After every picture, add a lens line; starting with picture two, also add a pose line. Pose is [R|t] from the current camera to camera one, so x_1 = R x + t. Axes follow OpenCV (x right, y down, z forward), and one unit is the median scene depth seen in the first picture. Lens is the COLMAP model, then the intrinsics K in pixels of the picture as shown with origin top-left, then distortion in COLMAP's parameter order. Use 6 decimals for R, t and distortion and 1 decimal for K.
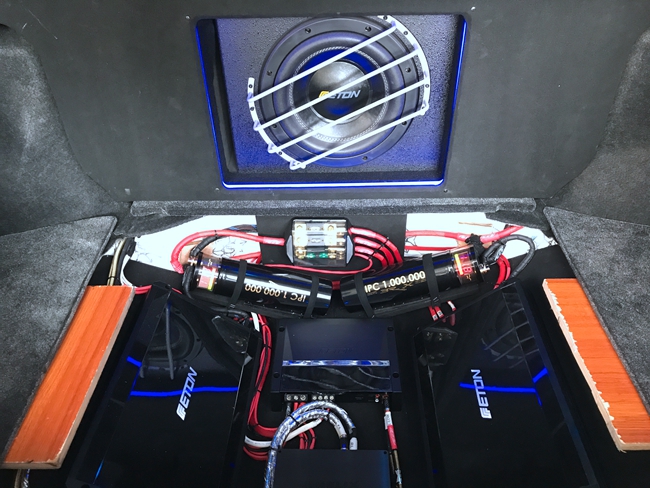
lens RADIAL K [[530.0, 0, 324.0], [0, 530.0, 243.1], [0, 0, 1]] dist [-0.003626, -0.016276]
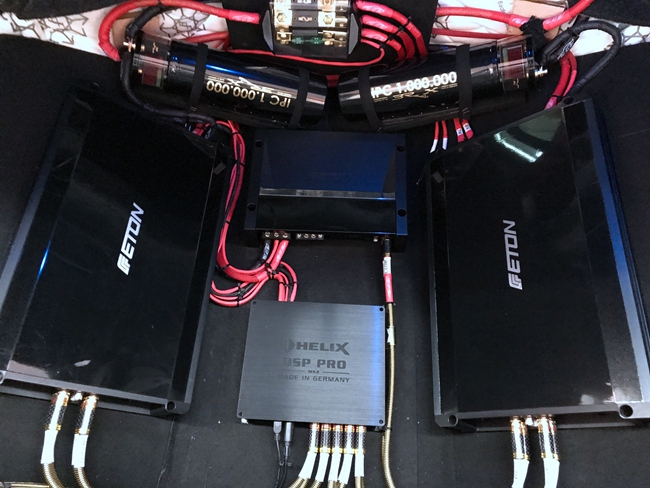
lens RADIAL K [[530.0, 0, 321.0], [0, 530.0, 249.2], [0, 0, 1]] dist [-0.003626, -0.016276]
pose [[0.999361, 0.035148, 0.006440, 0.010735], [-0.034292, 0.892695, 0.449354, -0.047095], [0.010046, -0.449288, 0.893331, 0.249833]]
